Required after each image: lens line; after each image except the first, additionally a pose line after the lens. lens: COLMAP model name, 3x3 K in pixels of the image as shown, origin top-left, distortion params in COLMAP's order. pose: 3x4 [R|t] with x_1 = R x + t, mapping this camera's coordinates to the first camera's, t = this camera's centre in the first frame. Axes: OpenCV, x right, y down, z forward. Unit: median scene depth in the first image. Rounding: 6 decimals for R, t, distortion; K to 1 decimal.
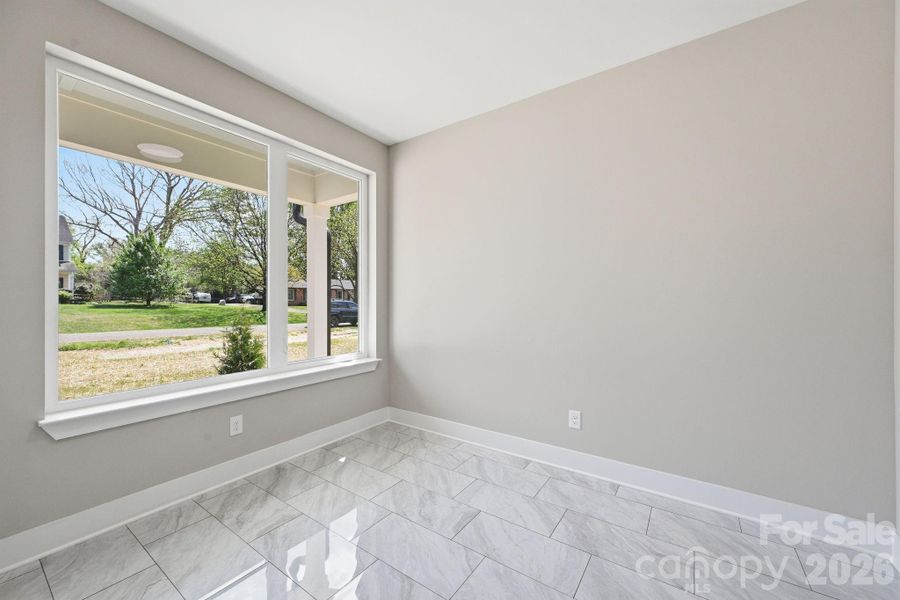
lens RADIAL K [[353.8, 0, 450.0], [0, 353.8, 300.0], [0, 0, 1]] dist [-0.000142, -0.000030]
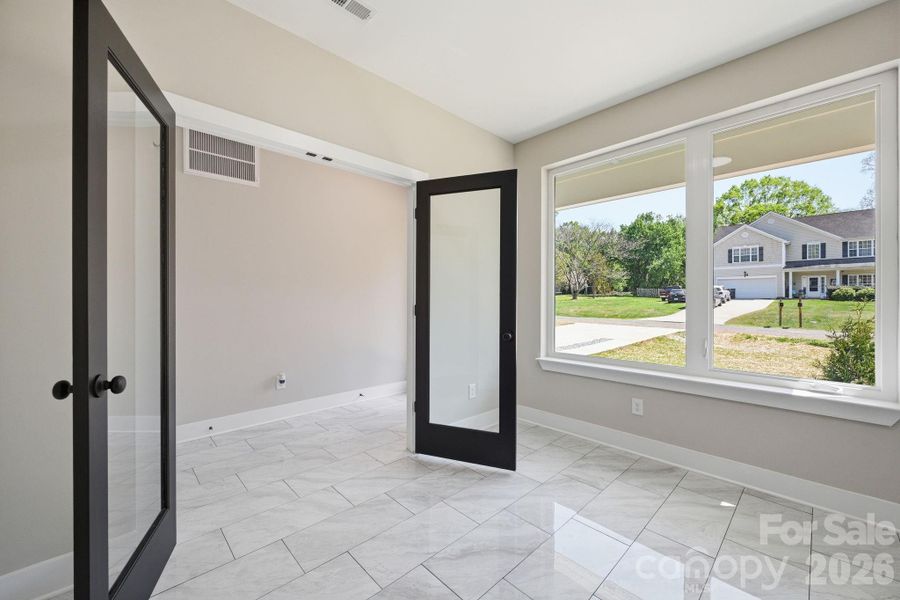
lens RADIAL K [[353.8, 0, 450.0], [0, 353.8, 300.0], [0, 0, 1]] dist [-0.000142, -0.000030]
pose [[-0.191489, 0.006606, -0.981473, 0.541170], [0.000494, 0.999978, 0.006634, 0.001055], [0.981495, 0.000785, -0.191488, 0.532438]]
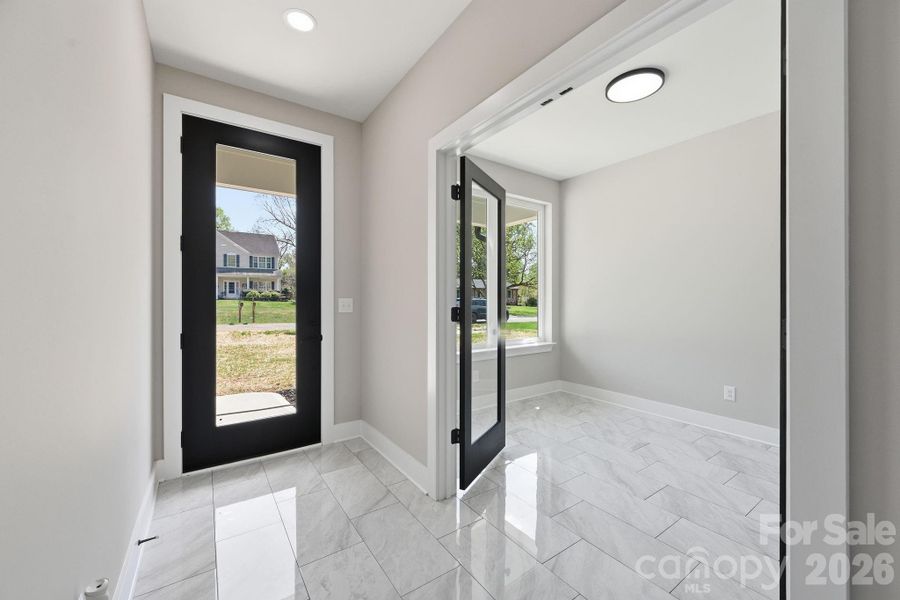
lens RADIAL K [[354.6, 0, 450.0], [0, 354.6, 300.0], [0, 0, 1]] dist [0.001168, 0.000077]
pose [[0.940589, 0.001971, -0.339541, -0.140513], [-0.000473, 0.999990, 0.004495, -0.001165], [0.339546, -0.004068, 0.940581, -0.476692]]
